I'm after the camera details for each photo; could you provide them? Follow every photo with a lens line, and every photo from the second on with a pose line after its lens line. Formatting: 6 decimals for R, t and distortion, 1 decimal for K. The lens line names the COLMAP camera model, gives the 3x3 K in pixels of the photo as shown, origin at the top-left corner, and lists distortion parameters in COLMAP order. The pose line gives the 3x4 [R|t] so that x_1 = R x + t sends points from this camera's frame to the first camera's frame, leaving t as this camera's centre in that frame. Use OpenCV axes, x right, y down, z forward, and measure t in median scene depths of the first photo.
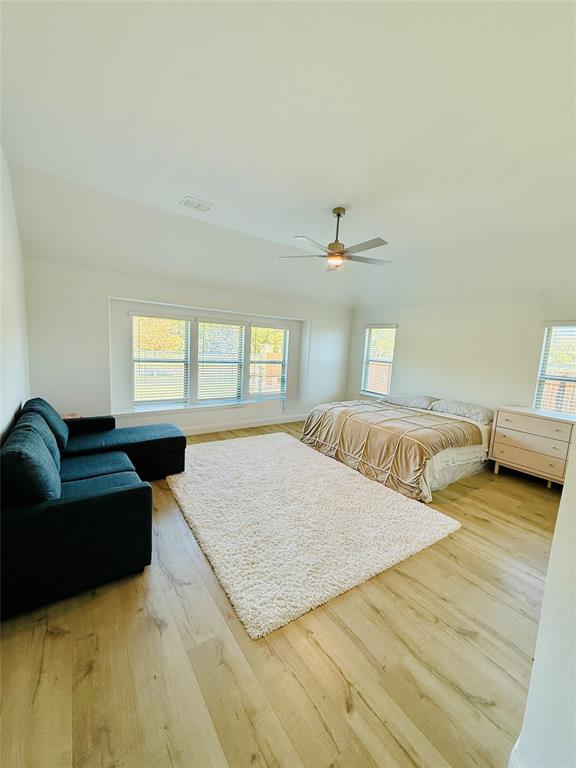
lens RADIAL K [[306.8, 0, 289.6], [0, 306.8, 382.8], [0, 0, 1]] dist [0.003863, 0.000153]
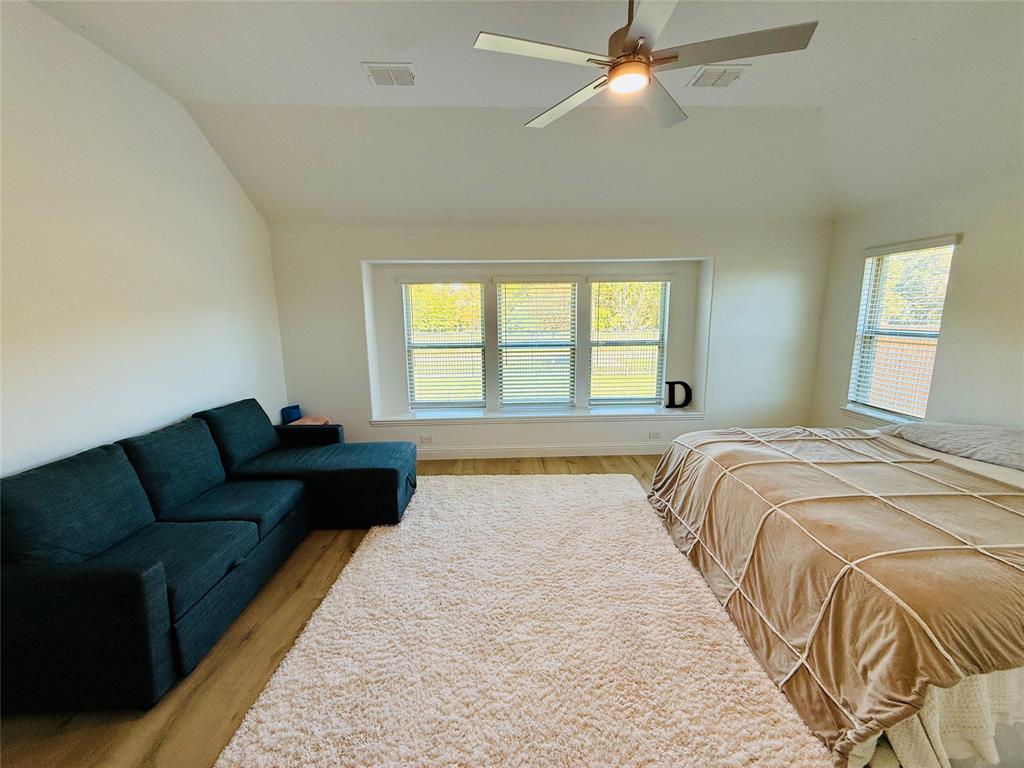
lens RADIAL K [[409.0, 0, 511.7], [0, 409.0, 386.1], [0, 0, 1]] dist [0.003863, 0.000153]
pose [[0.825436, 0.031916, -0.563592, 0.211743], [-0.011899, 0.999162, 0.039154, -0.018649], [0.564370, -0.025613, 0.825125, 0.308818]]
